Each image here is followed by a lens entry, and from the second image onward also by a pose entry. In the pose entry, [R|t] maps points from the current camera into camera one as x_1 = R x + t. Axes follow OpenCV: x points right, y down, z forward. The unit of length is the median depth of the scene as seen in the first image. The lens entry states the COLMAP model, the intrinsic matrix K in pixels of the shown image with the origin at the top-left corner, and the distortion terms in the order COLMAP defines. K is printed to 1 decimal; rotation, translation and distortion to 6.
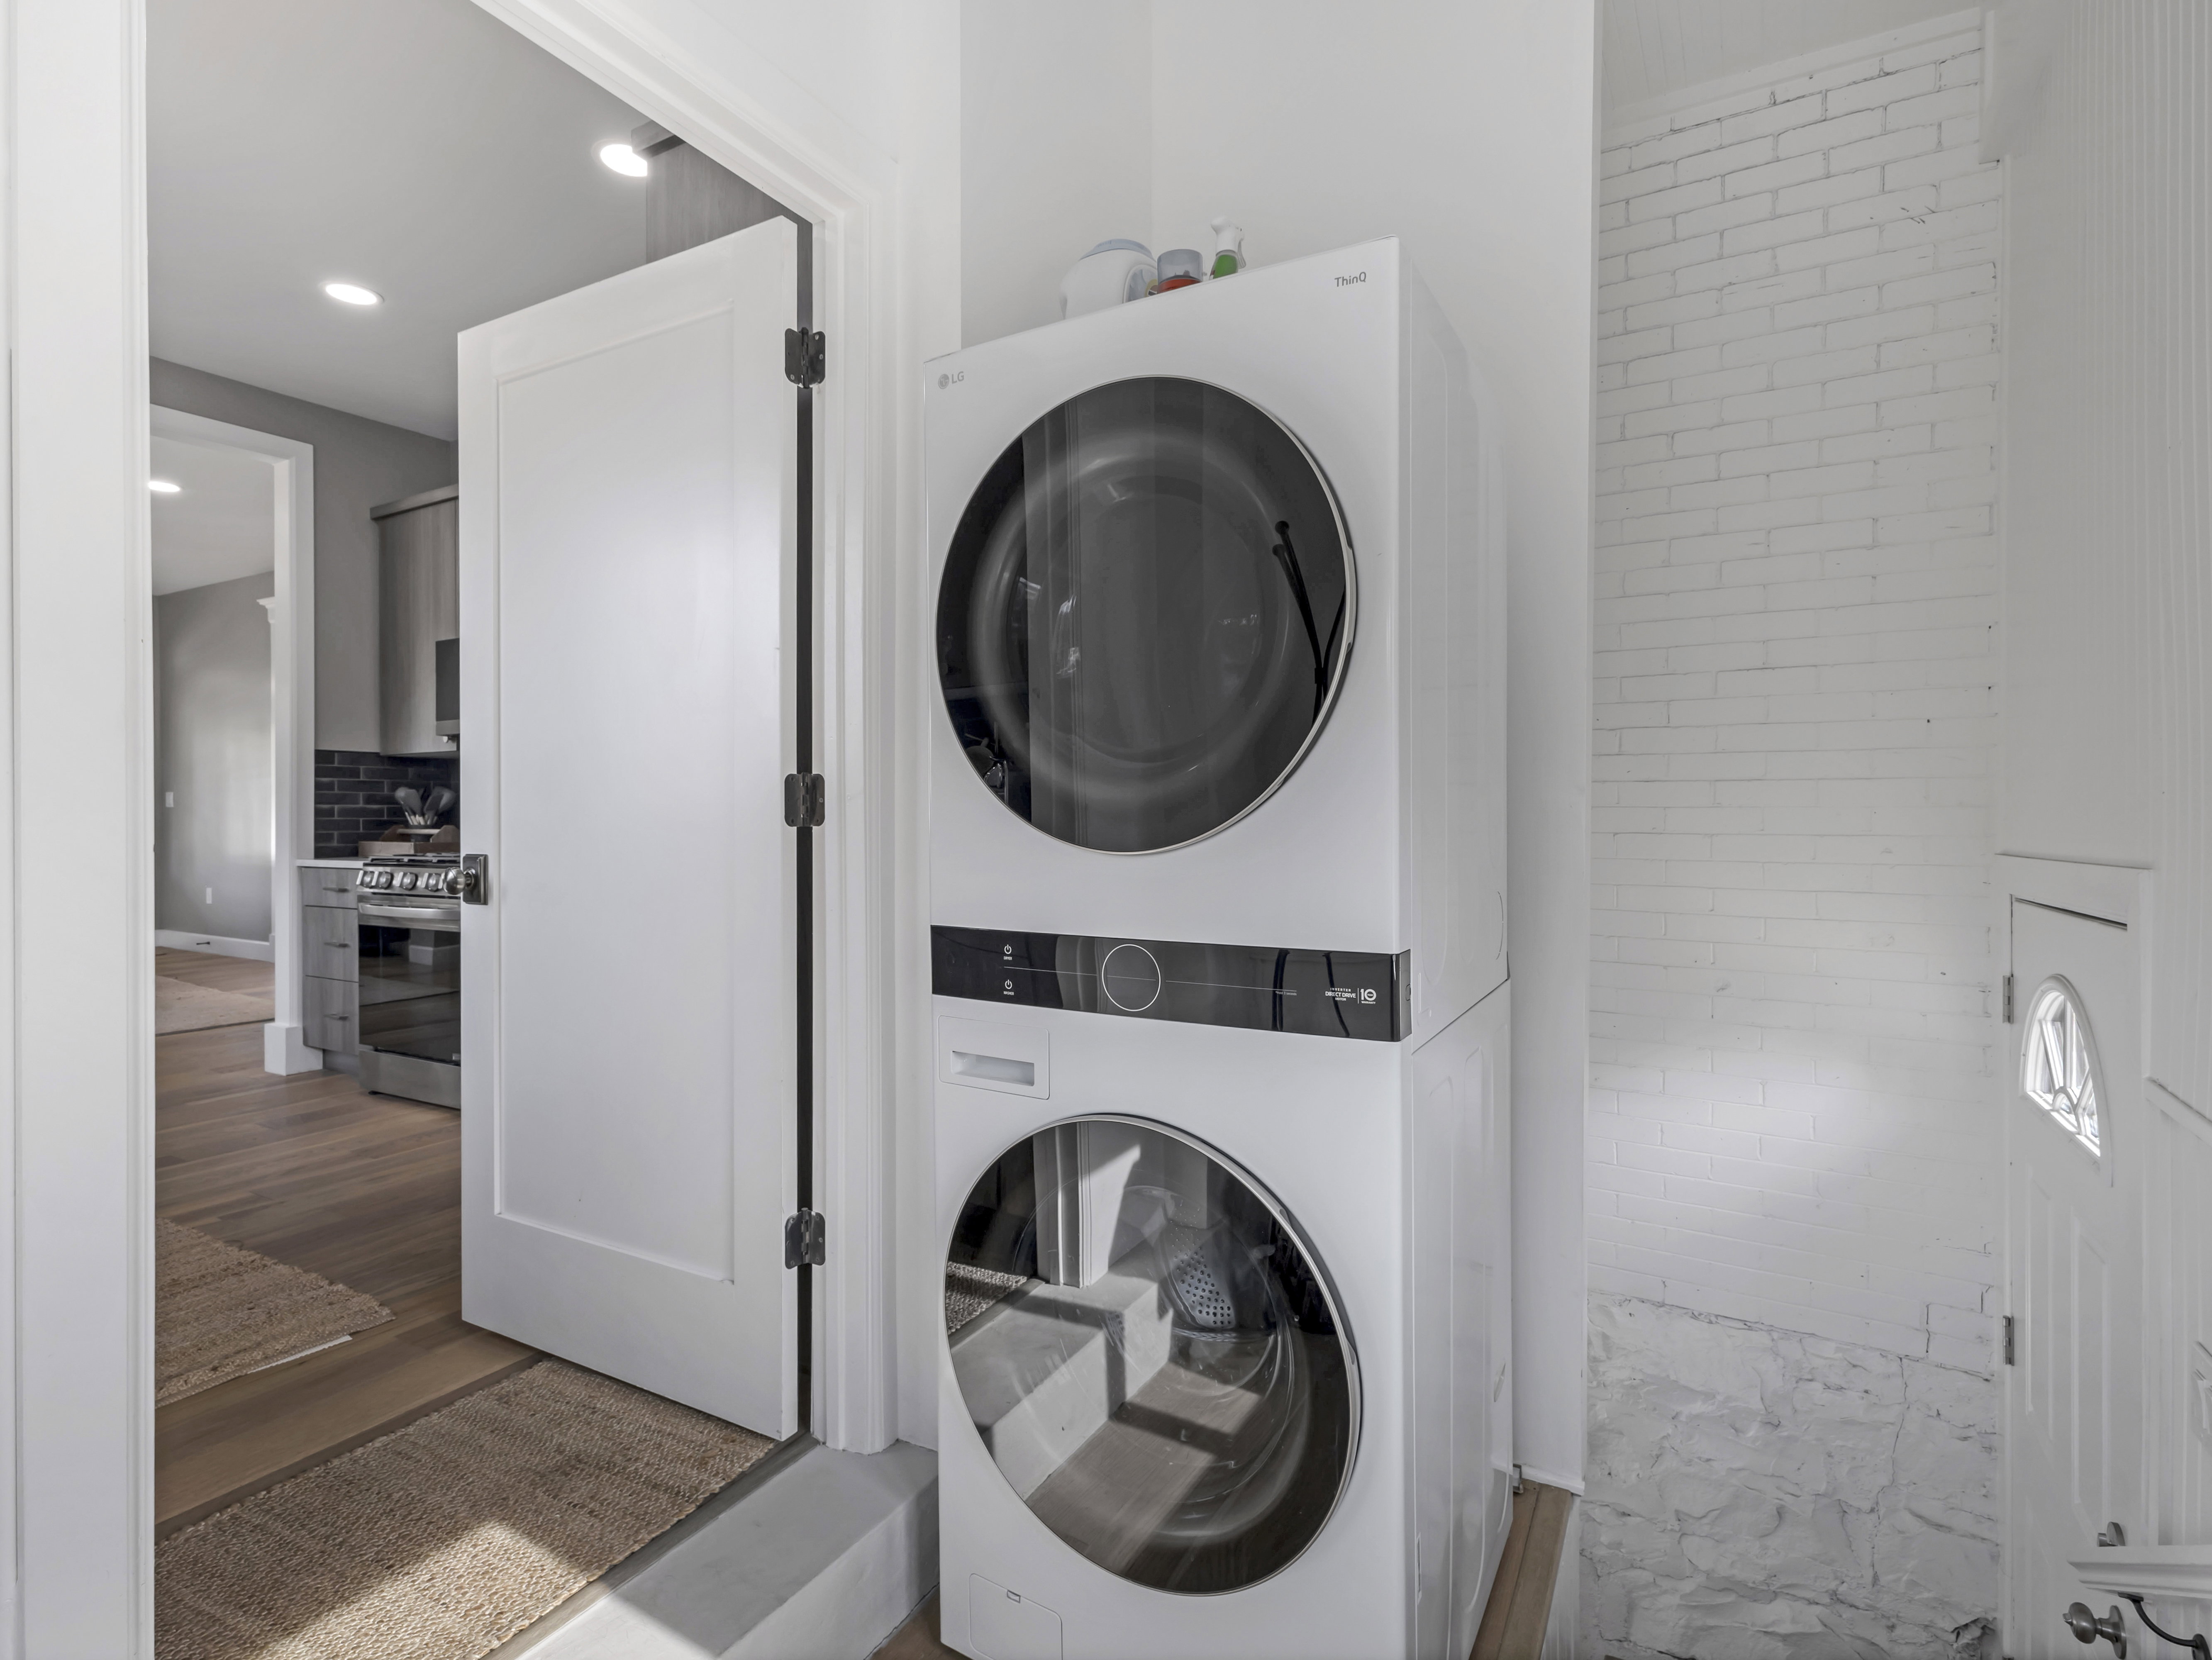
lens RADIAL K [[1078.9, 0, 1111.2], [0, 1078.9, 826.1], [0, 0, 1]] dist [0.005589, 0.005454]
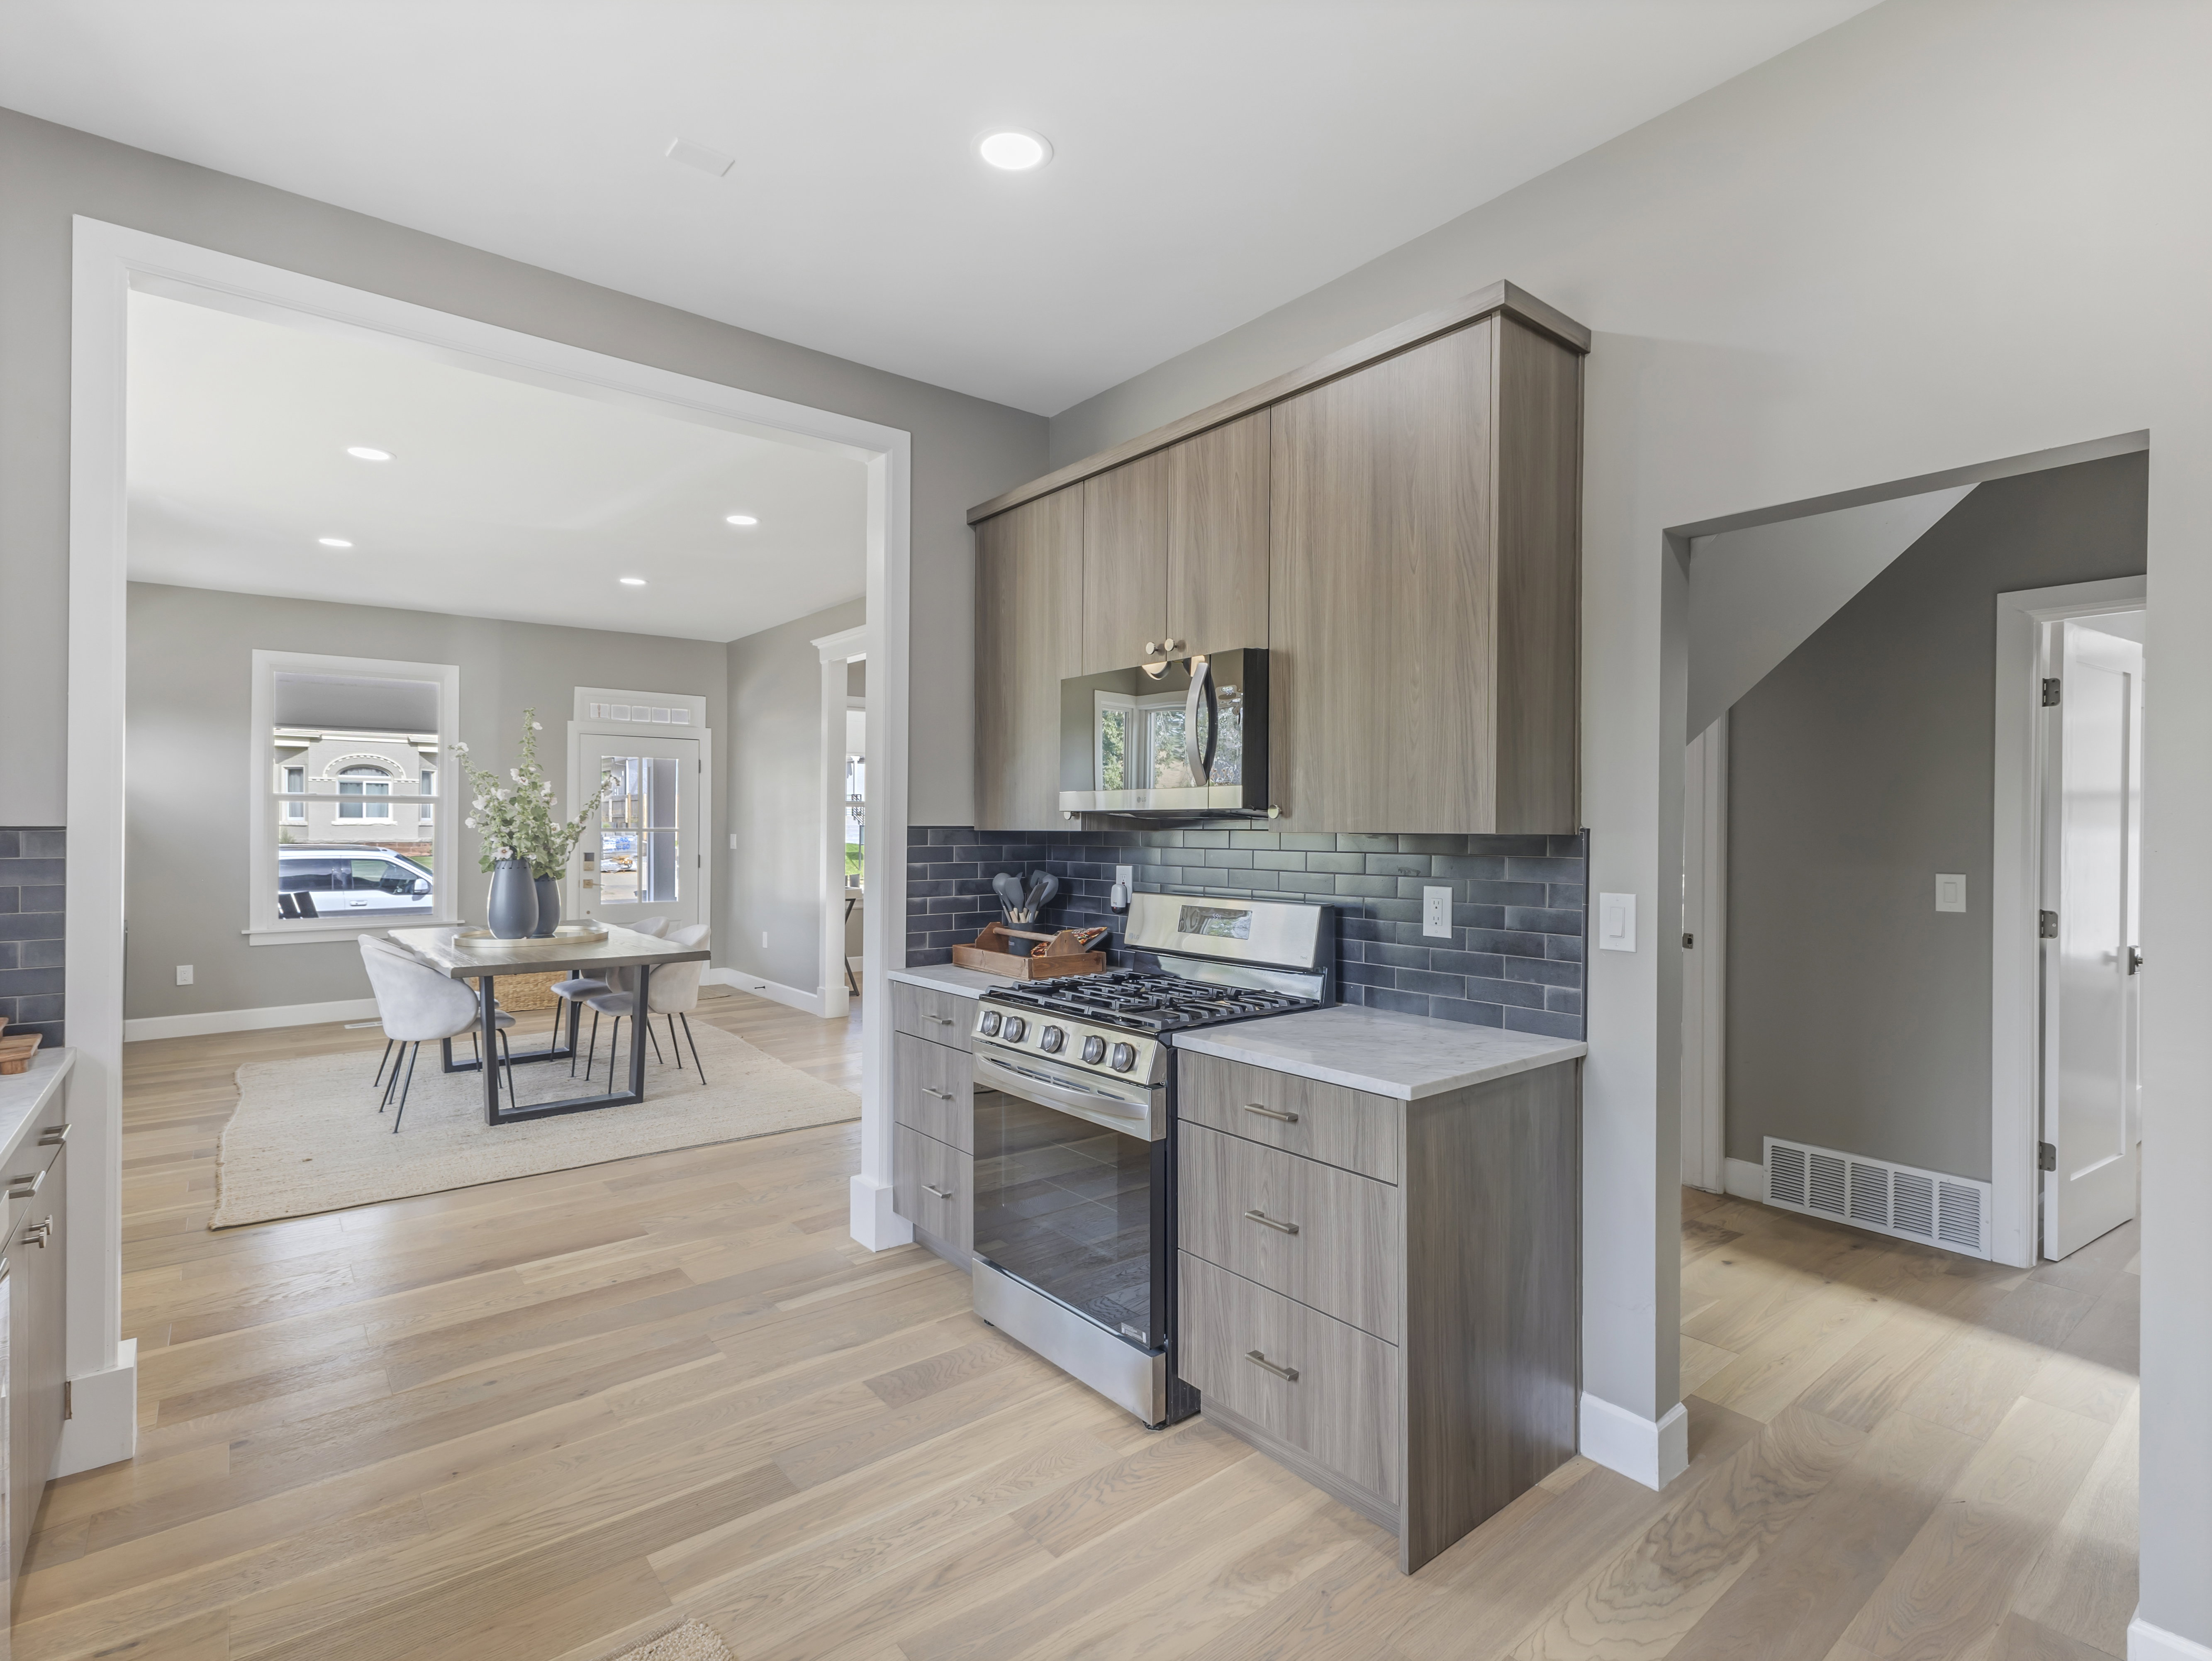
lens RADIAL K [[1083.5, 0, 1108.9], [0, 1083.5, 827.4], [0, 0, 1]] dist [0.004069, -0.001294]
pose [[0.933229, 0.006237, -0.359229, -0.317904], [-0.008558, 0.999952, -0.004872, -0.066217], [0.359181, 0.007621, 0.933237, 0.325618]]
